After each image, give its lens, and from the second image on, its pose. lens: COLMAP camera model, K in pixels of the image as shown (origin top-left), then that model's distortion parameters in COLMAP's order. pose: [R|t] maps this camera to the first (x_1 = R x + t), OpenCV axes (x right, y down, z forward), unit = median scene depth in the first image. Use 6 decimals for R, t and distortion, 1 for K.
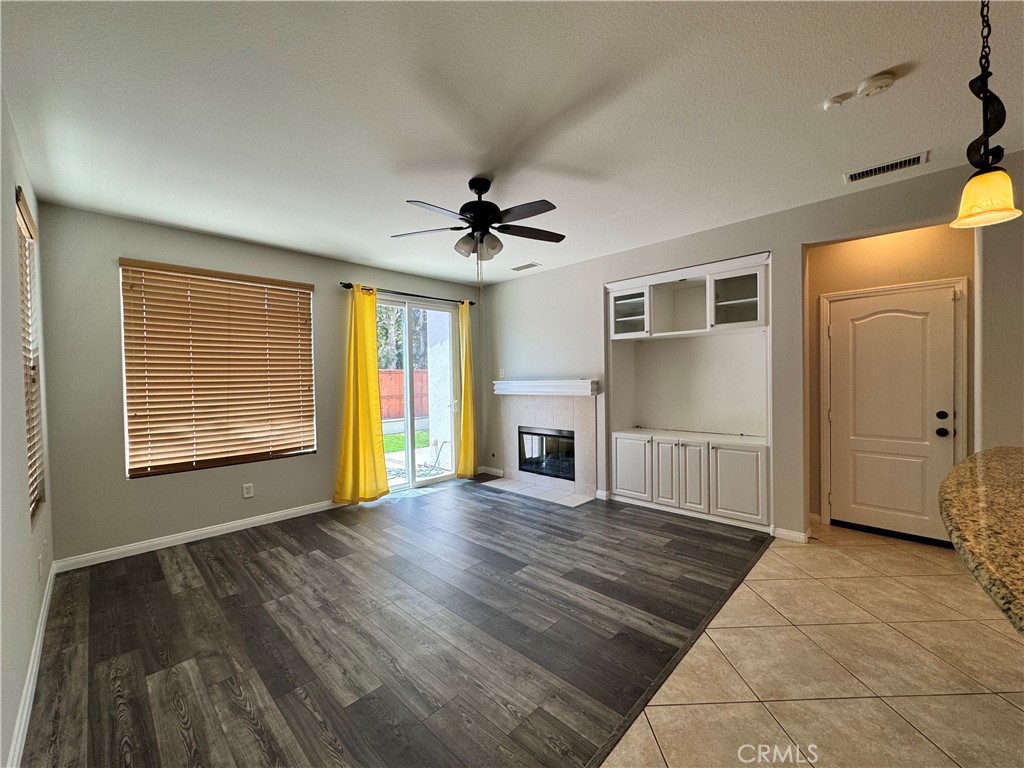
lens RADIAL K [[408.7, 0, 512.0], [0, 408.7, 384.6], [0, 0, 1]] dist [-0.001567, 0.000016]
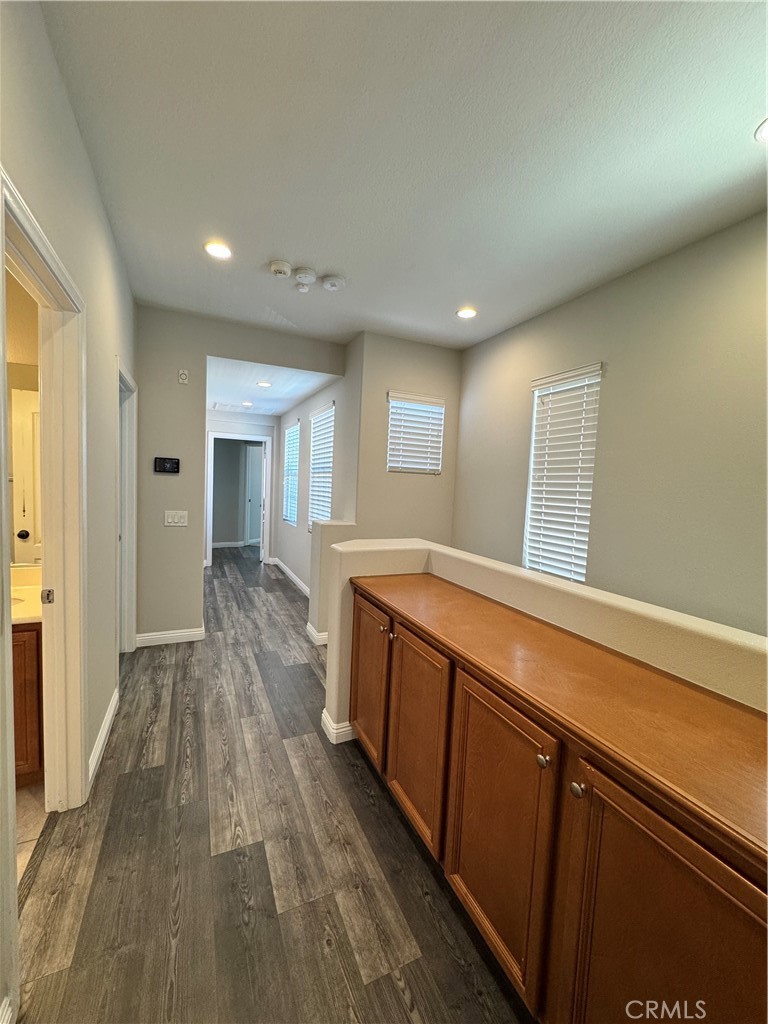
lens RADIAL K [[410.4, 0, 384.0], [0, 410.4, 512.0], [0, 0, 1]] dist [-0.003247, 0.000432]
pose [[0.929788, 0.083870, -0.358413, 0.319450], [-0.069293, 0.996169, 0.053350, -0.007536], [0.361515, -0.024769, 0.932037, -0.071850]]
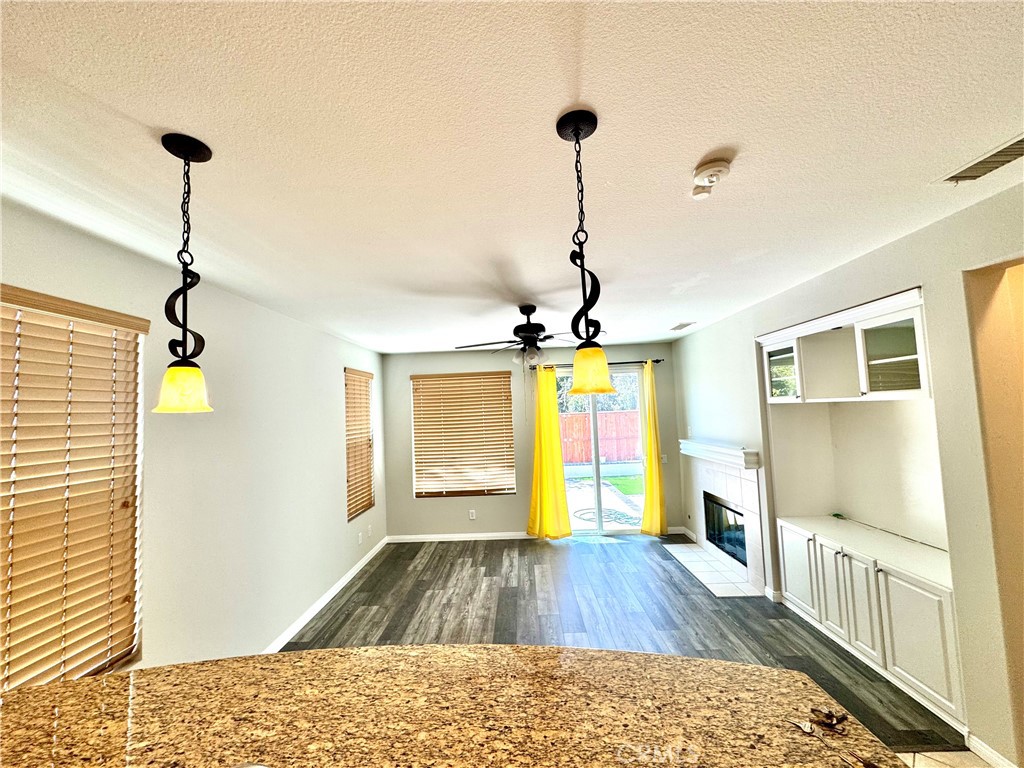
lens RADIAL K [[410.4, 0, 511.6], [0, 410.4, 384.5], [0, 0, 1]] dist [-0.003247, 0.000432]
pose [[0.678184, -0.055630, -0.732784, 0.601391], [0.016726, 0.998041, -0.060287, -0.128673], [0.734702, 0.028630, 0.677786, 0.069877]]
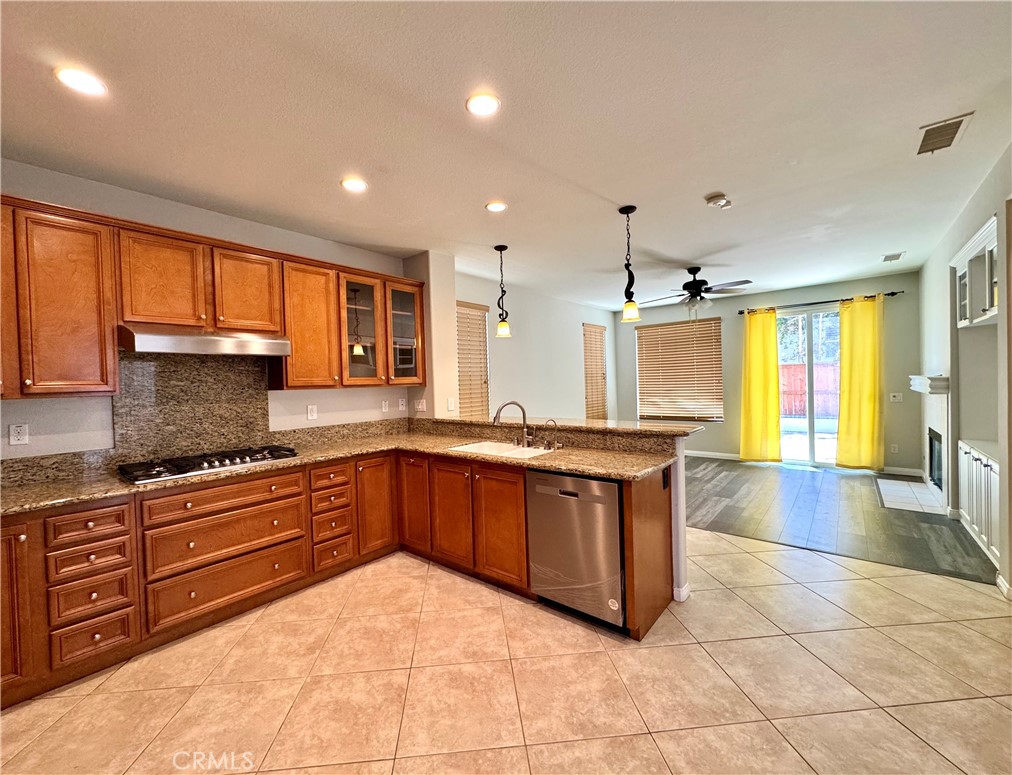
lens RADIAL K [[415.4, 0, 491.5], [0, 415.4, 388.3], [0, 0, 1]] dist [-0.001915, -0.000142]
pose [[0.056382, 0.032727, -0.997873, 1.241433], [0.012686, 0.999358, 0.033493, -0.034060], [0.998329, -0.014547, 0.055931, 0.007969]]
